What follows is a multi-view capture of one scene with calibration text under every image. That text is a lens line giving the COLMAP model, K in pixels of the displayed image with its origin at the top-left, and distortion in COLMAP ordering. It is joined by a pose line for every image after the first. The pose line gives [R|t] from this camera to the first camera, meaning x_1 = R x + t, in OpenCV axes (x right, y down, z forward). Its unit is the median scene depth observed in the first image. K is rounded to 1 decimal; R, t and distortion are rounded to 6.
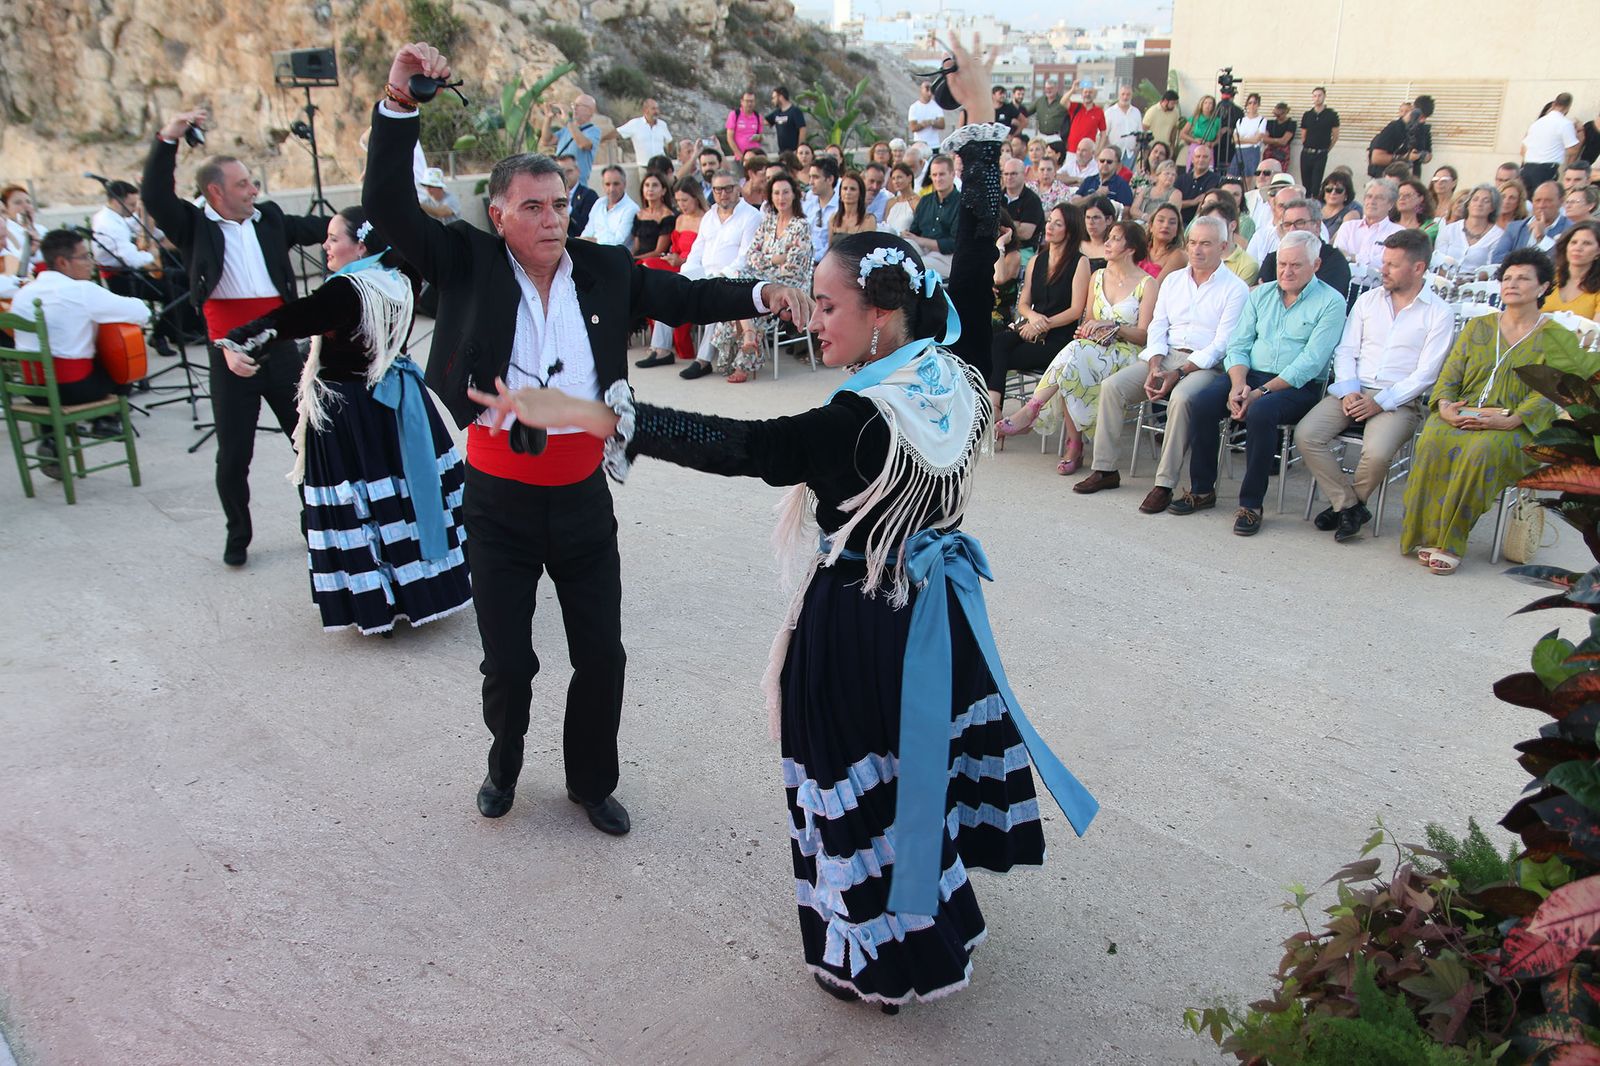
lens RADIAL K [[1285.5, 0, 798.1], [0, 1285.5, 556.2], [0, 0, 1]] dist [-0.127516, 0.124967]
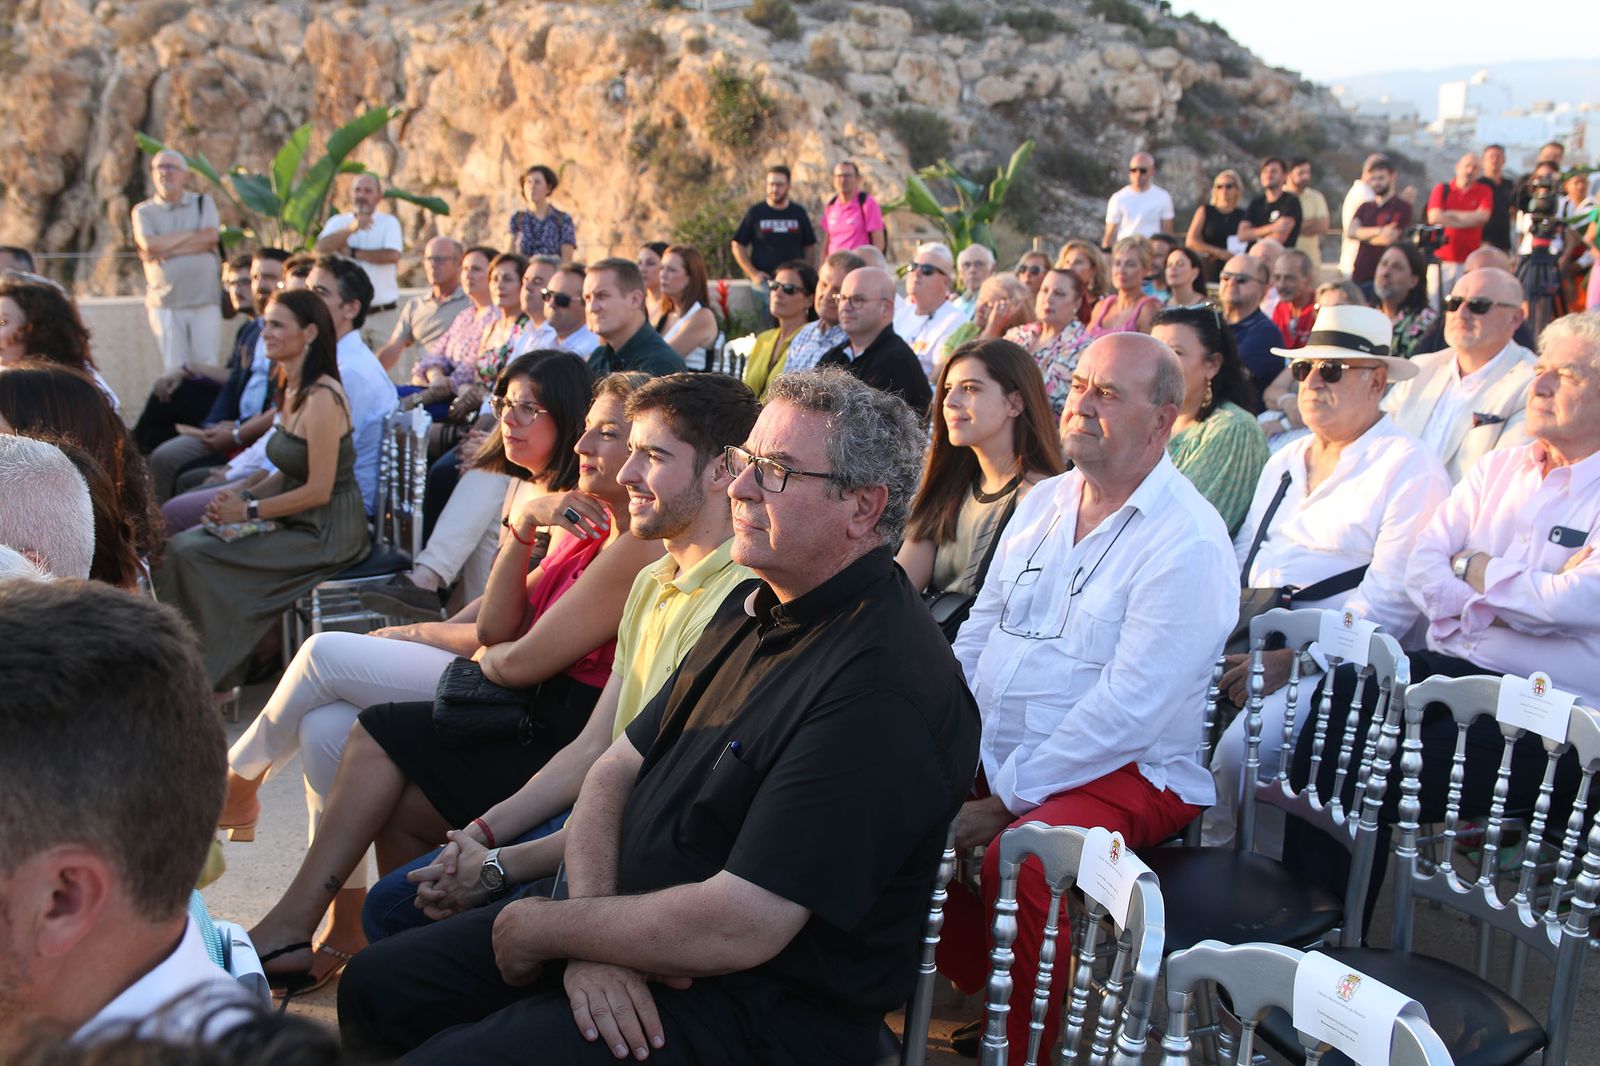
lens RADIAL K [[1741.2, 0, 791.5], [0, 1741.2, 536.7], [0, 0, 1]] dist [-0.035997, 0.144545]
pose [[0.947801, 0.063115, -0.312555, 0.070521], [-0.114352, 0.982293, -0.148406, -0.028566], [0.297654, 0.176401, 0.938235, 0.096359]]
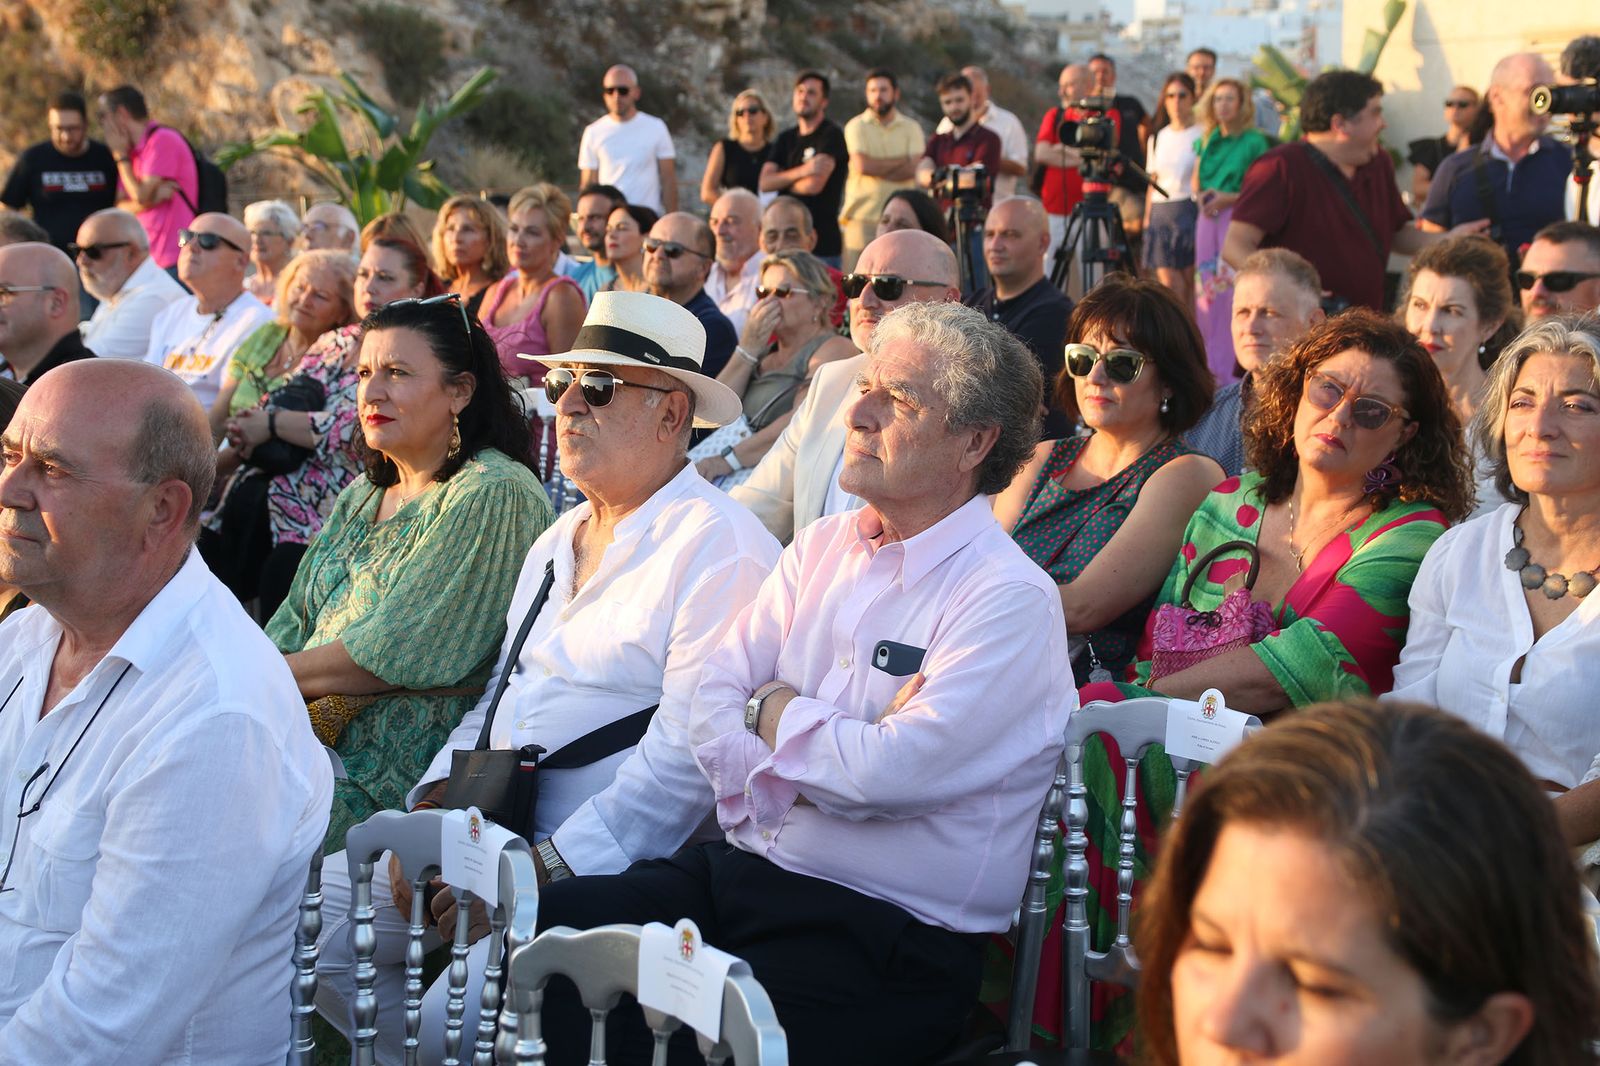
lens RADIAL K [[2475.2, 0, 800.0], [0, 2475.2, 533.0], [0, 0, 1]] dist [0.044137, 0.404516]
pose [[0.993959, 0.008794, -0.109398, 0.081946], [-0.030222, 0.980180, -0.195791, -0.032849], [0.105508, 0.197914, 0.974524, 0.108098]]
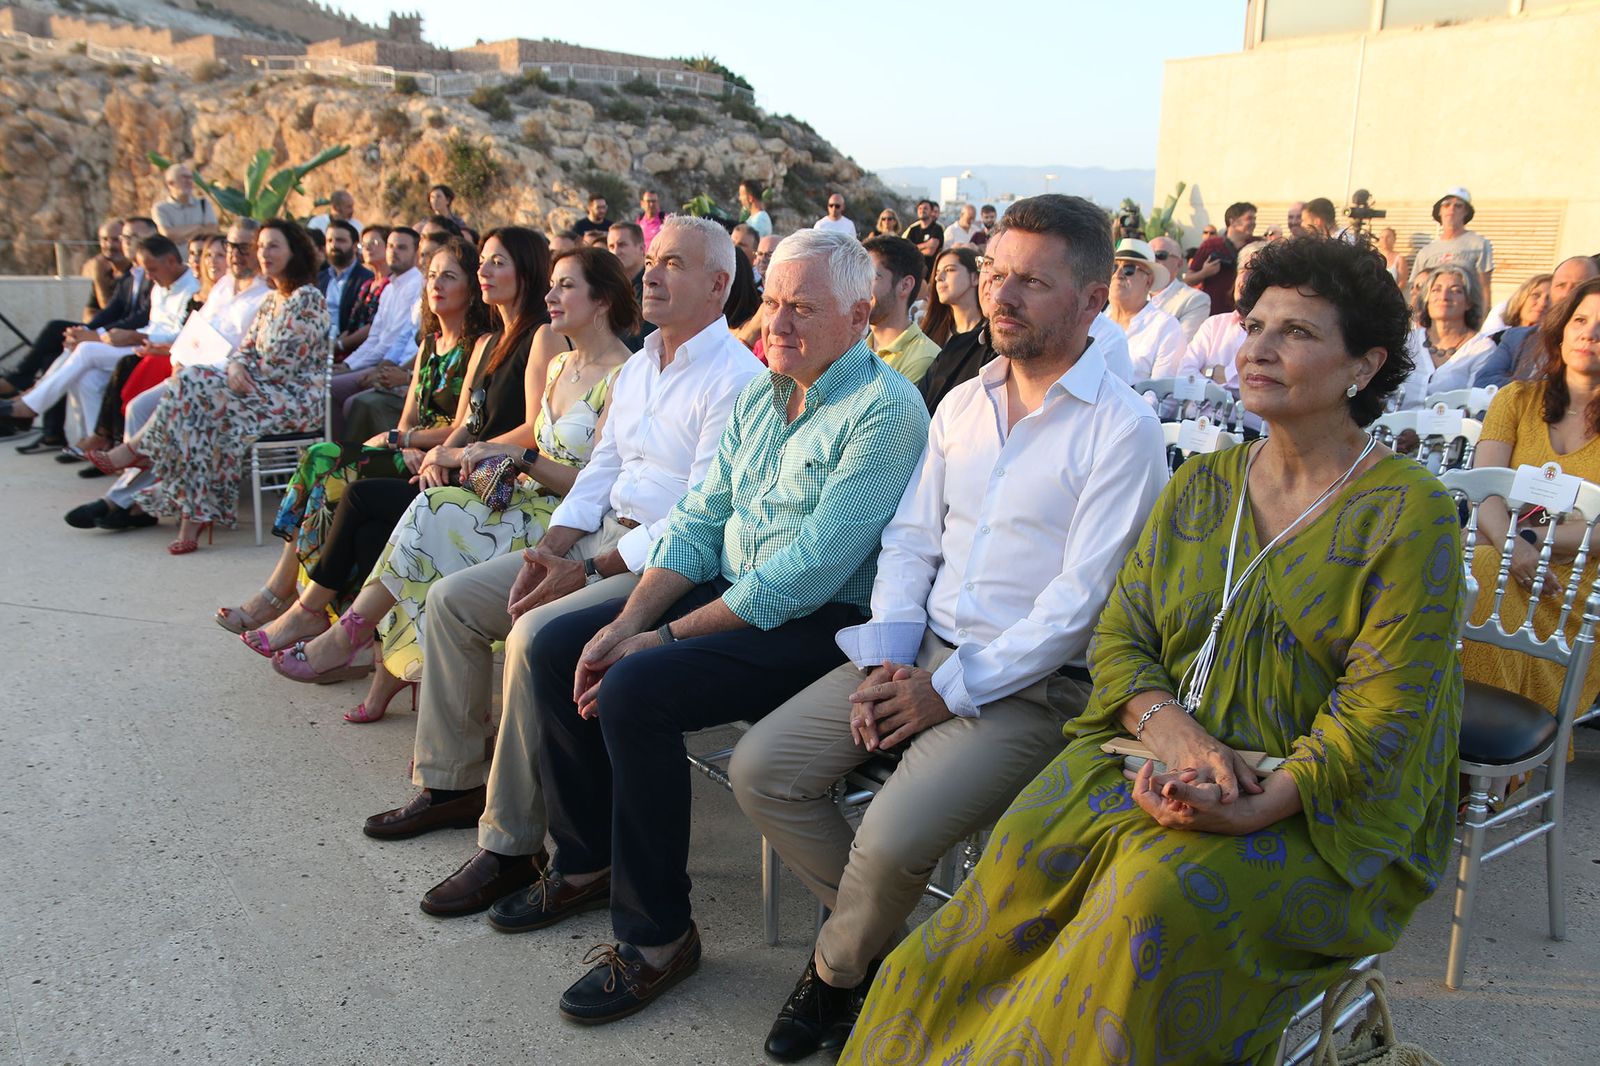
lens RADIAL K [[1285.5, 0, 798.1], [0, 1285.5, 556.2], [0, 0, 1]] dist [-0.127516, 0.124967]
pose [[0.996098, 0.049610, -0.072987, 0.050916], [-0.058504, 0.990399, -0.125252, -0.012853], [0.066072, 0.129033, 0.989437, 0.073388]]
